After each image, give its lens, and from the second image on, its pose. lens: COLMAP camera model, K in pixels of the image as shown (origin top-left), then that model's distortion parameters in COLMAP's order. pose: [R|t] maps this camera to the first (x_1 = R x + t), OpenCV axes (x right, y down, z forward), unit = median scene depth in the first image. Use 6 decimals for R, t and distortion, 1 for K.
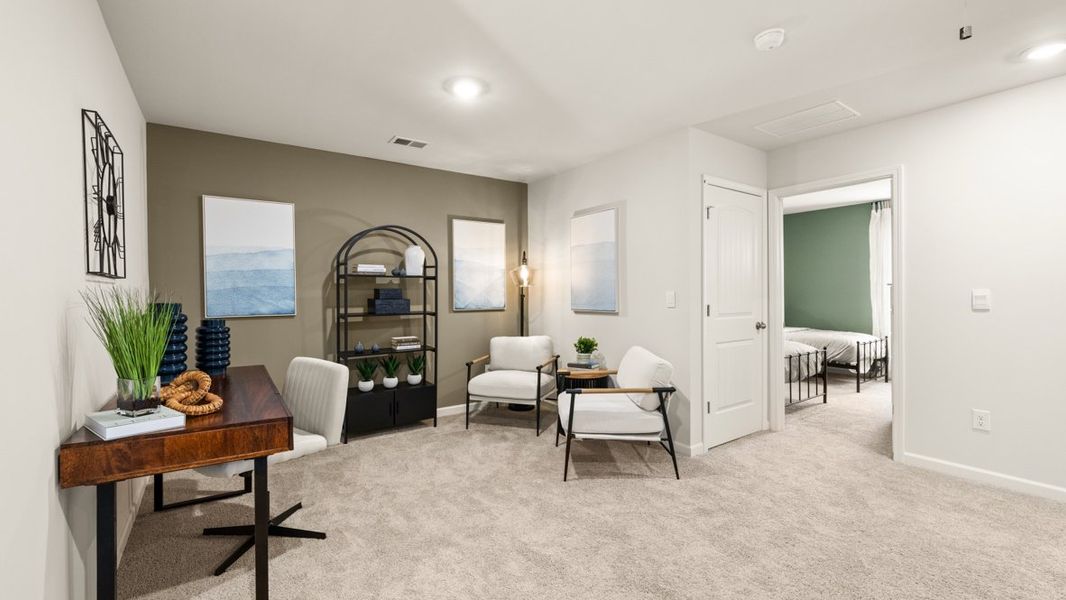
lens RADIAL K [[456.0, 0, 529.8], [0, 456.0, 302.5], [0, 0, 1]] dist [0.000623, -0.000295]
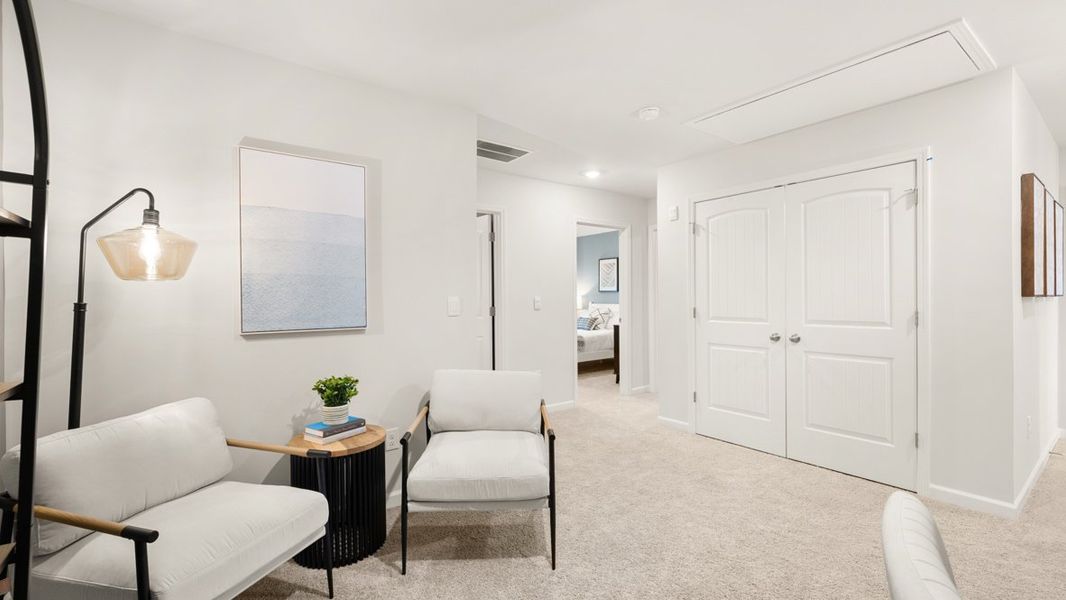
lens RADIAL K [[435.5, 0, 533.0], [0, 435.5, 300.0], [0, 0, 1]] dist [0.000403, -0.000069]
pose [[-0.028017, 0.001465, 0.999606, -0.351774], [0.028662, 0.999589, -0.000661, -0.009954], [-0.999196, 0.028632, -0.028048, 0.623001]]
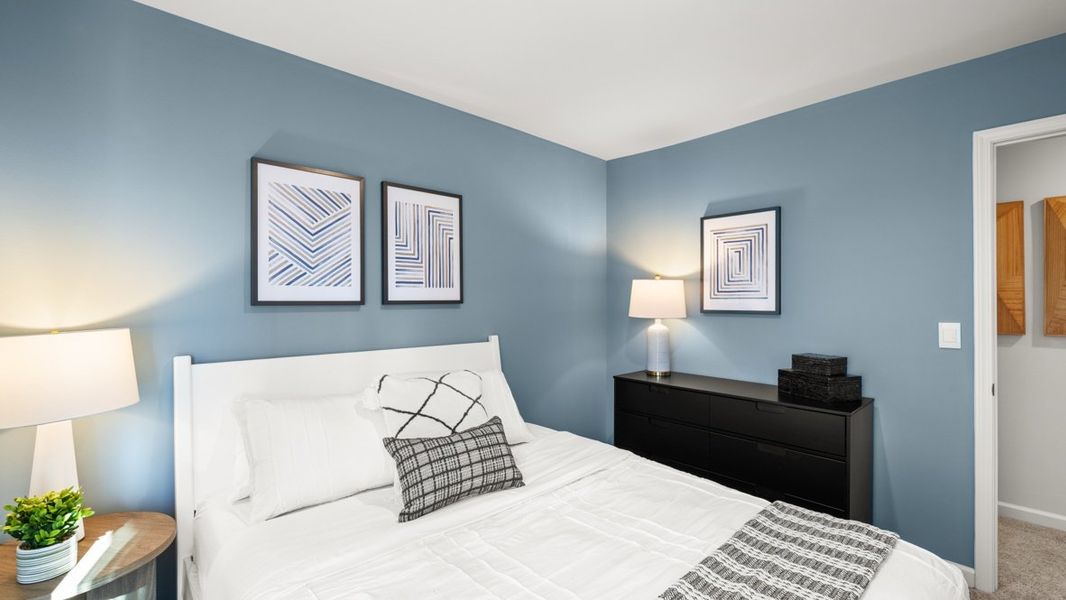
lens RADIAL K [[456.0, 0, 529.8], [0, 456.0, 302.5], [0, 0, 1]] dist [0.000623, -0.000295]
pose [[-0.993273, 0.000161, -0.115797, 1.294288], [-0.002090, 0.999811, 0.019320, -0.049101], [0.115778, 0.019432, -0.993085, 0.744934]]
